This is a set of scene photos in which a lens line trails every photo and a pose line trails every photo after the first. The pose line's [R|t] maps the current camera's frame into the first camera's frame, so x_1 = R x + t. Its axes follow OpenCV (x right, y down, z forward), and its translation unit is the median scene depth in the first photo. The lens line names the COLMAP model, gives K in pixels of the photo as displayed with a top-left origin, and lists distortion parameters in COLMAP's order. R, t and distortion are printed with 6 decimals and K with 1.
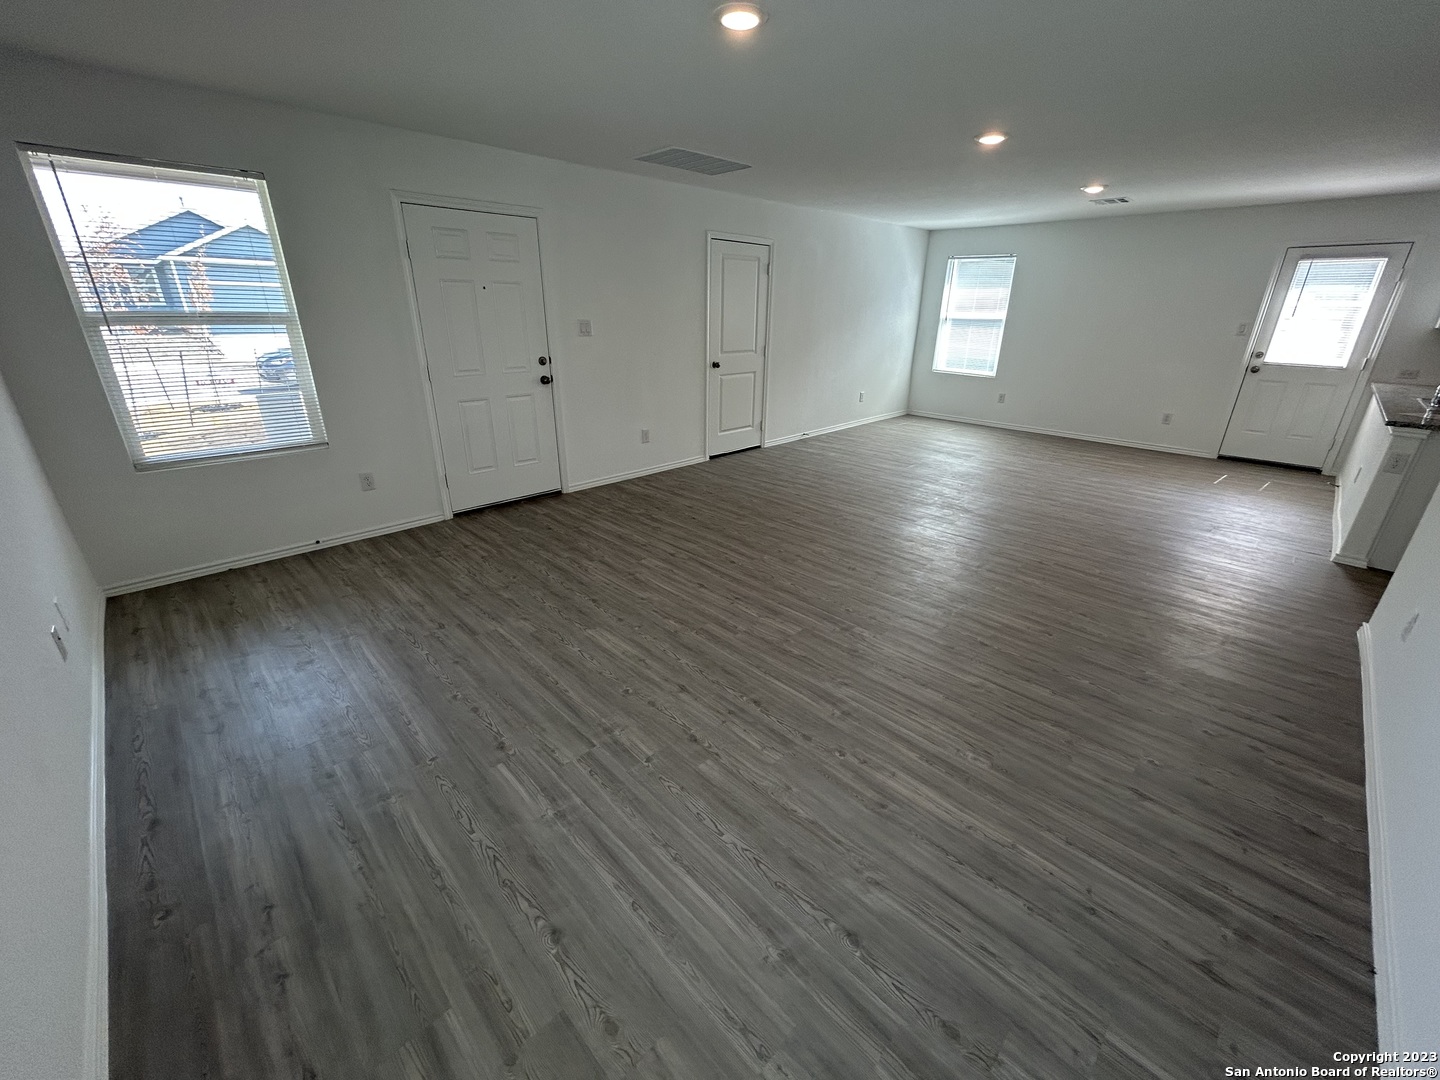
lens RADIAL K [[577.3, 0, 716.9], [0, 577.3, 538.2], [0, 0, 1]] dist [0.002535, 0.000670]
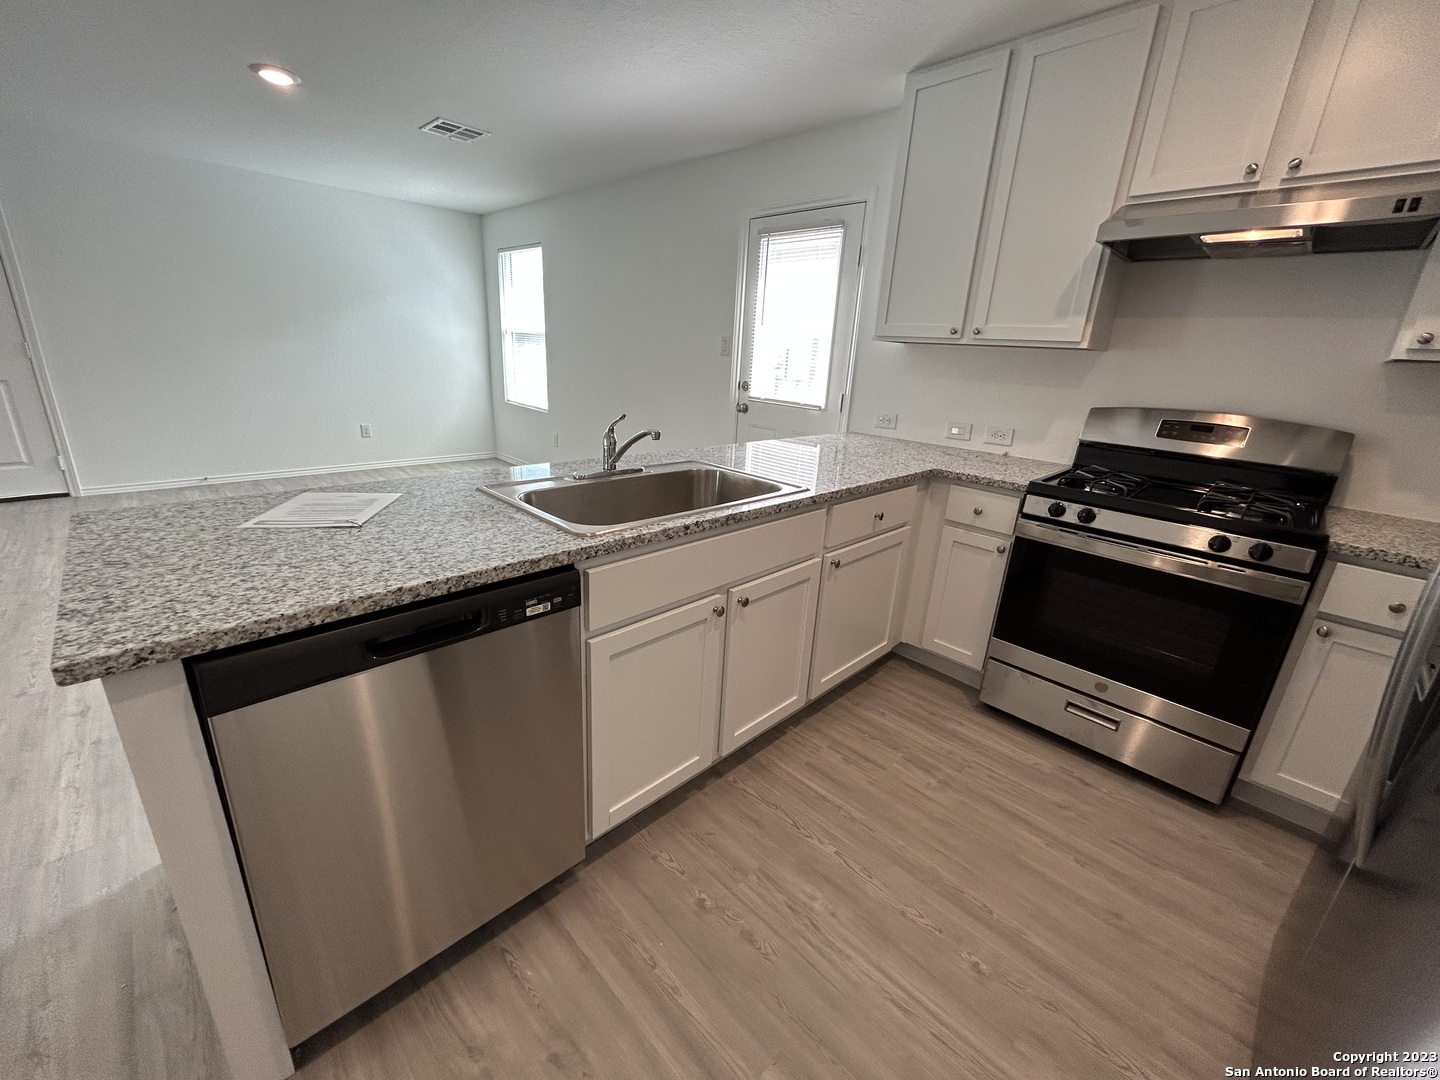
lens RADIAL K [[577.3, 0, 716.9], [0, 577.3, 538.2], [0, 0, 1]] dist [0.002535, 0.000670]
pose [[0.999043, 0.040182, 0.017281, 1.389673], [-0.038981, 0.997128, -0.064927, -0.164294], [-0.019841, 0.064191, 0.997740, 0.580402]]
